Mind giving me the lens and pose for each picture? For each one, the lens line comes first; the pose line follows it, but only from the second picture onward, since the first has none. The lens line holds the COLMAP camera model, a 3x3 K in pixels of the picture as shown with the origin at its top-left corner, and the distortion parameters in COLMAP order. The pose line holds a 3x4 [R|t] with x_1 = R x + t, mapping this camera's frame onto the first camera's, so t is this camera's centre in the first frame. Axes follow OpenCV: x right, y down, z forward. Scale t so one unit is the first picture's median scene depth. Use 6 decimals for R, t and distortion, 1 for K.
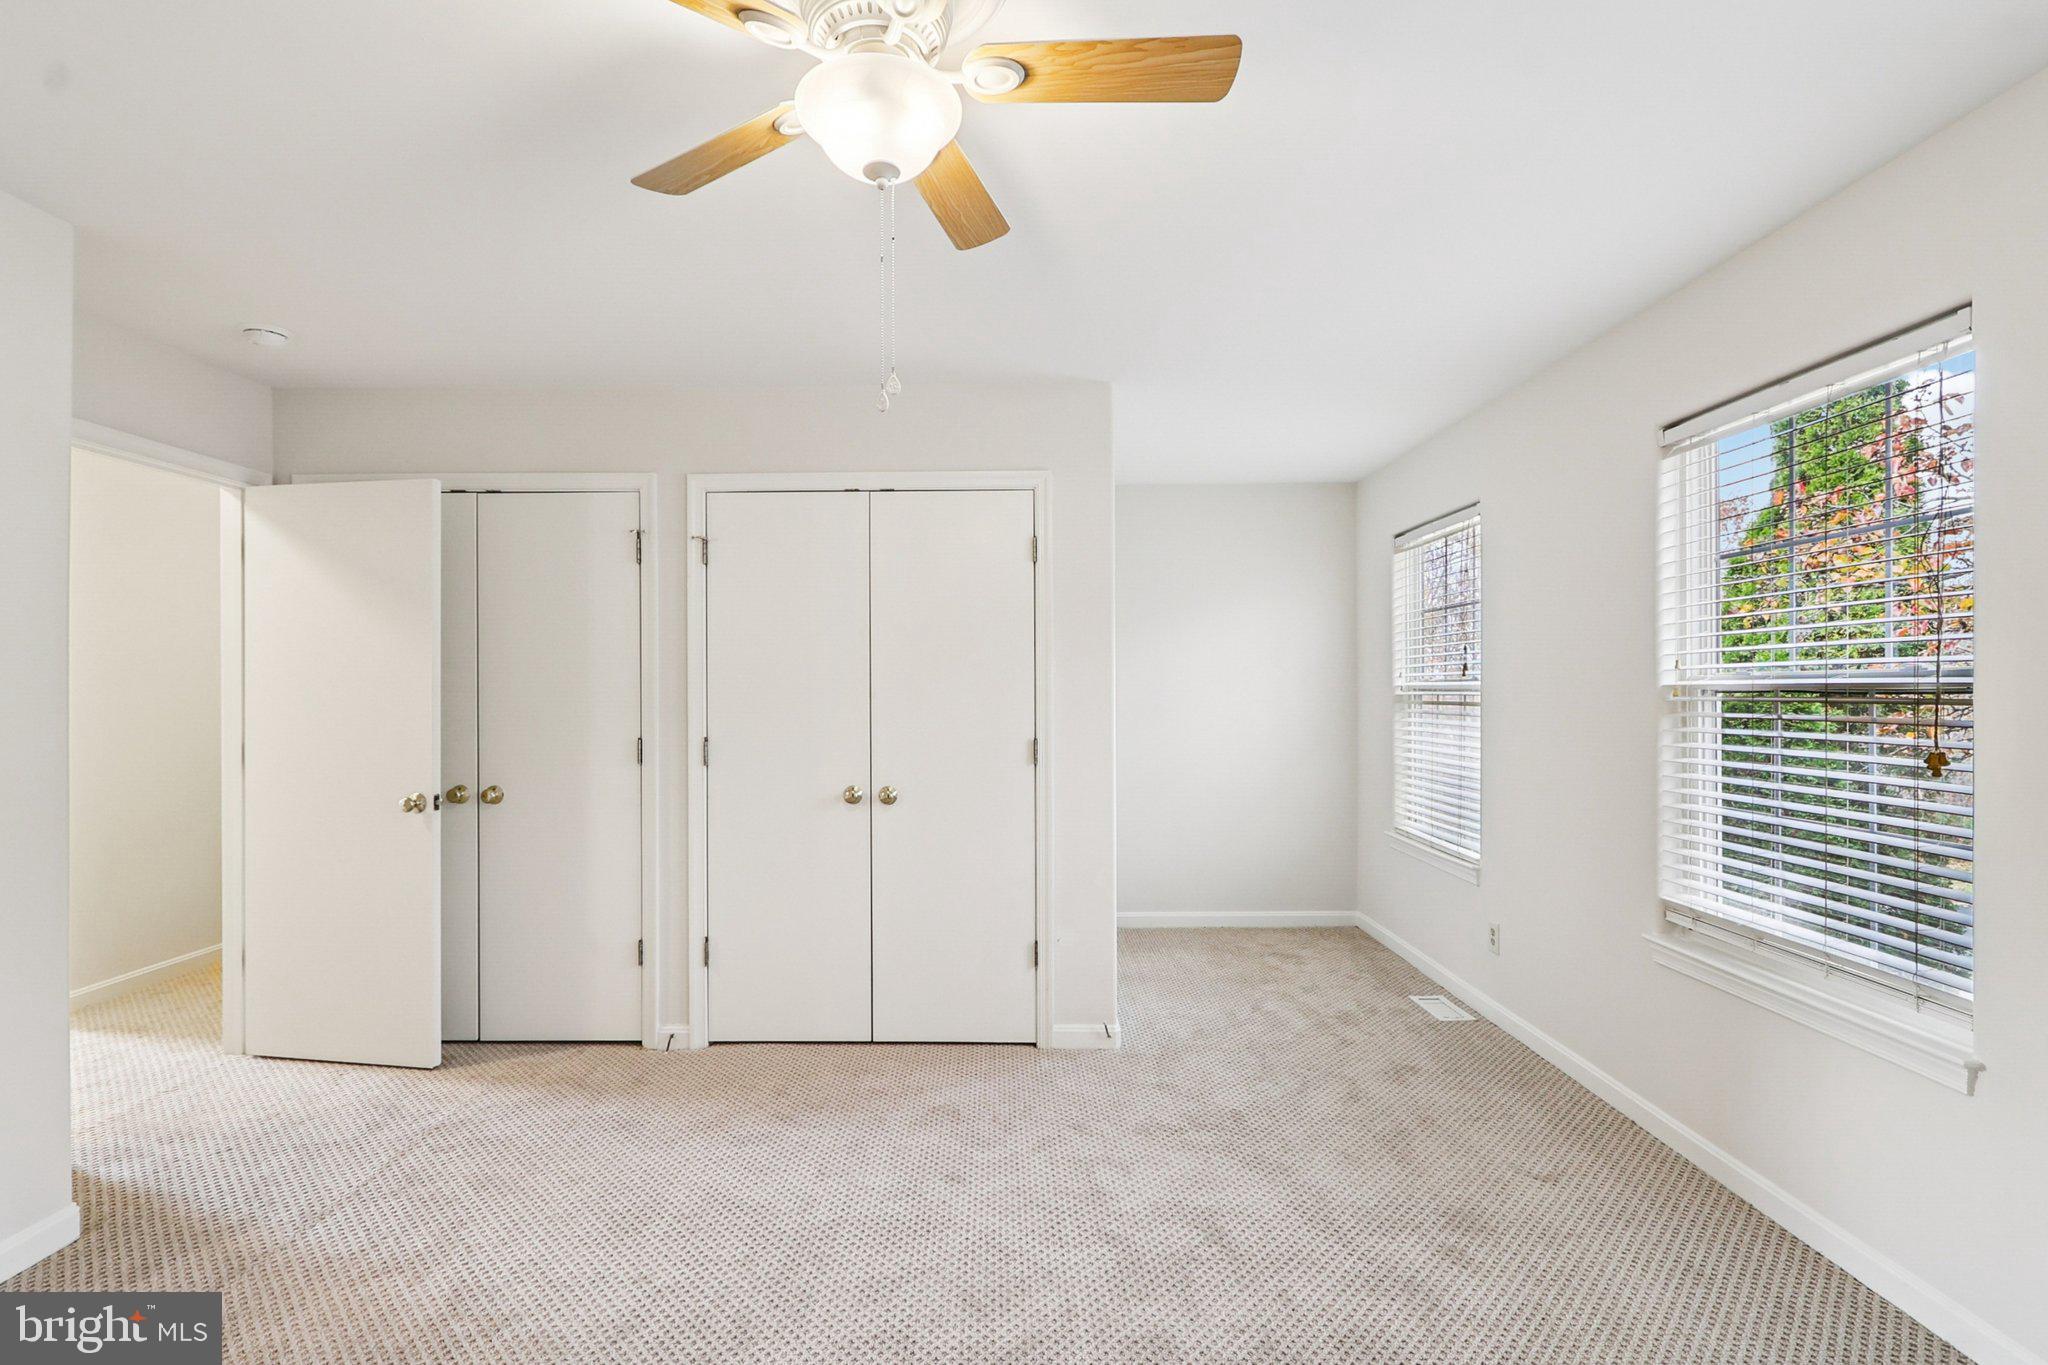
lens RADIAL K [[941.1, 0, 1026.2], [0, 941.1, 689.2], [0, 0, 1]] dist [0.004985, -0.002763]
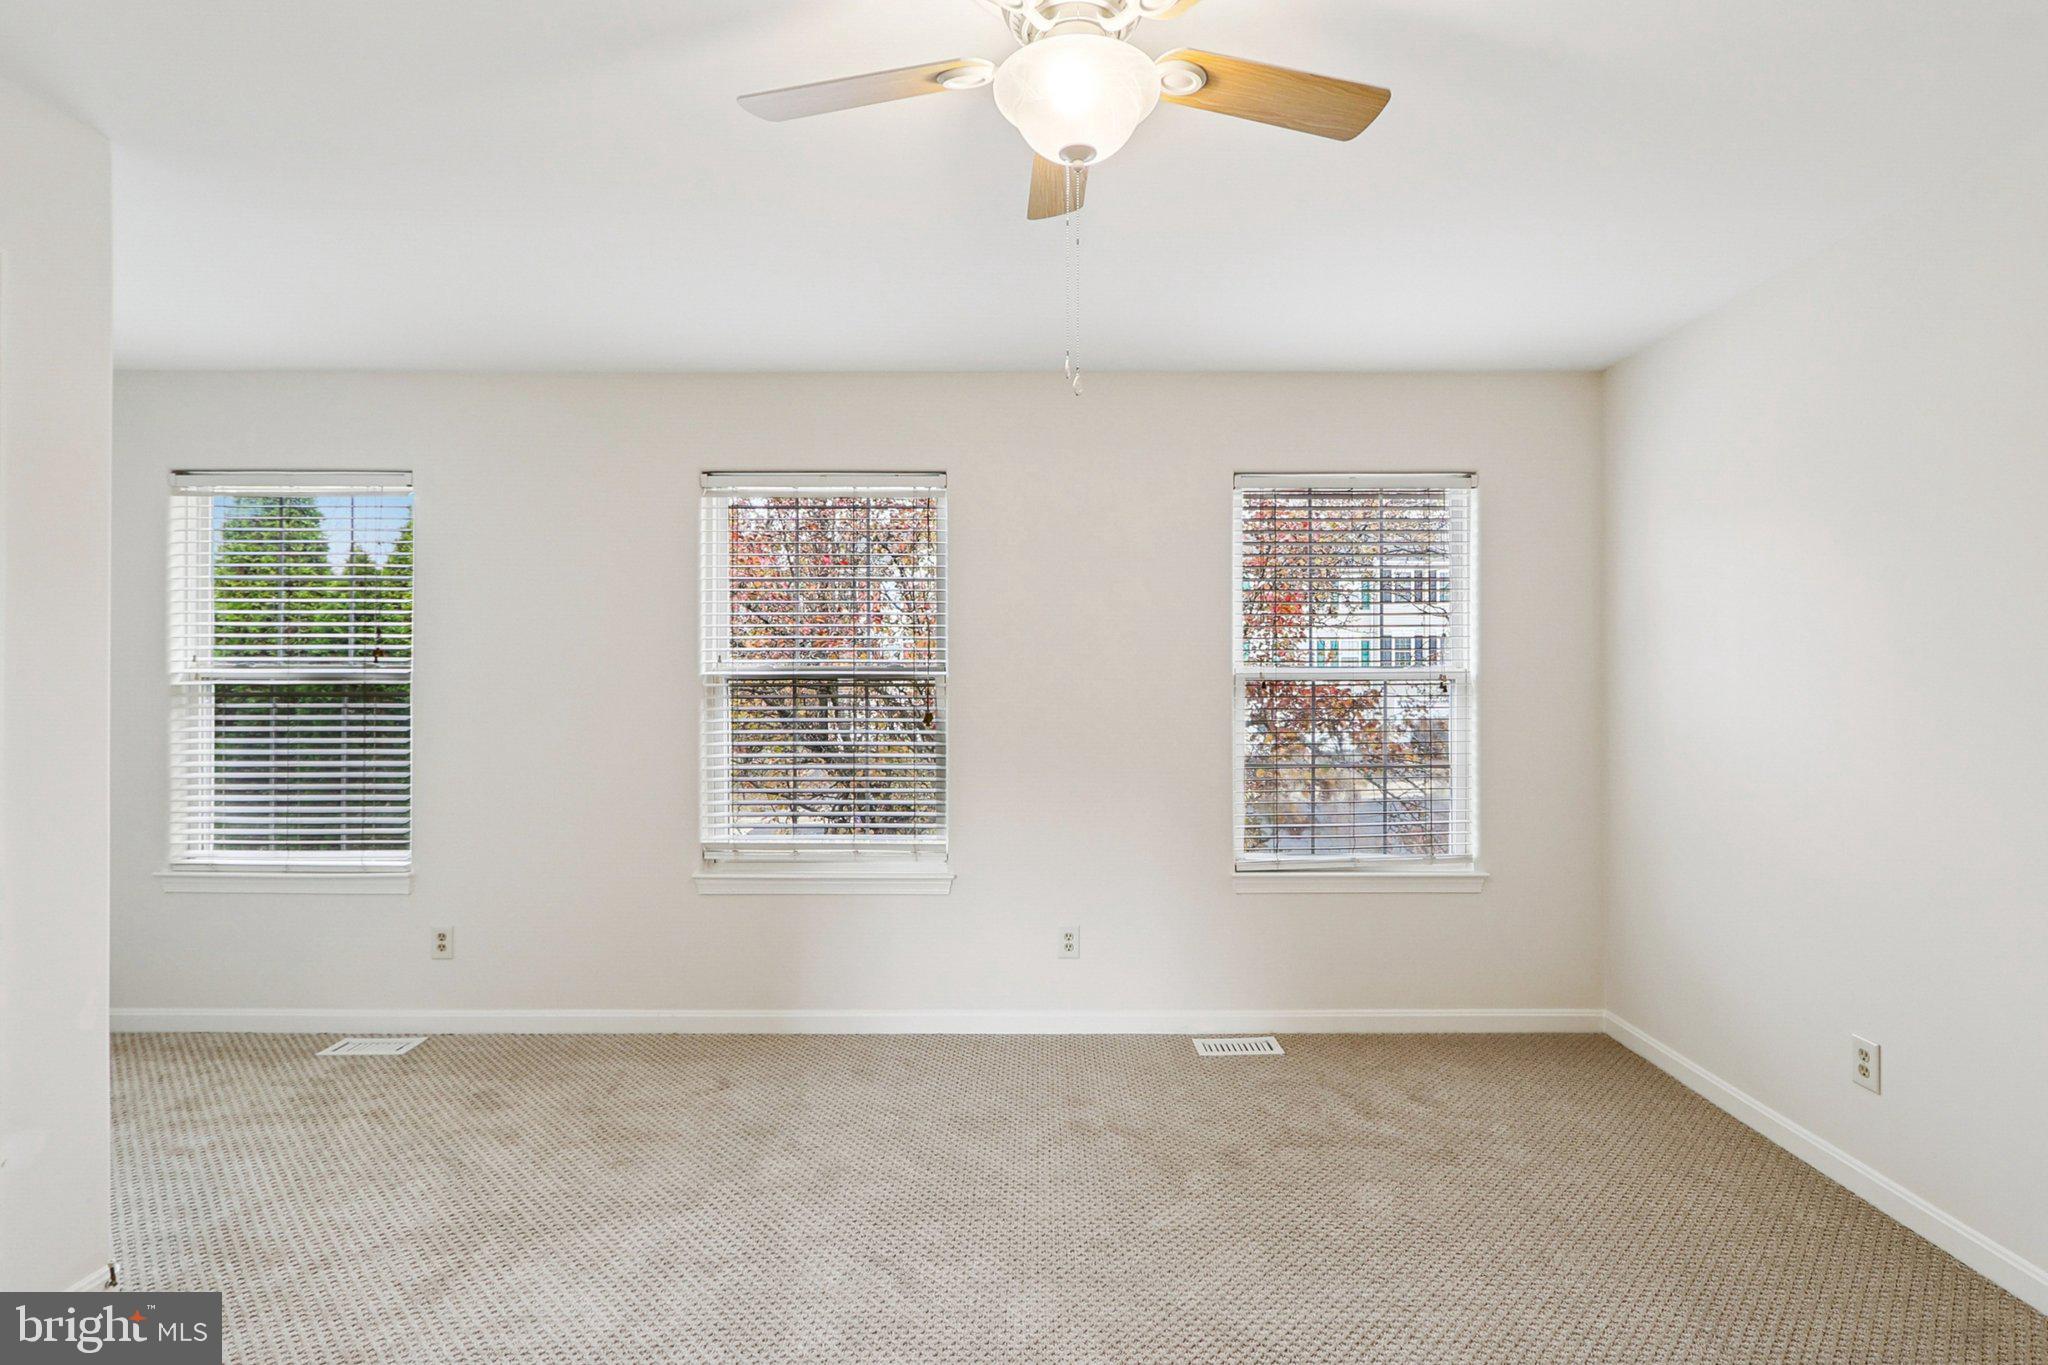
lens RADIAL K [[941.1, 0, 1018.3], [0, 941.1, 673.4], [0, 0, 1]] dist [0.004985, -0.002763]
pose [[0.011996, 0.017849, 0.999769, -0.561771], [0.000685, 0.999840, -0.017859, 0.016784], [-0.999928, 0.000899, 0.011982, 0.534559]]
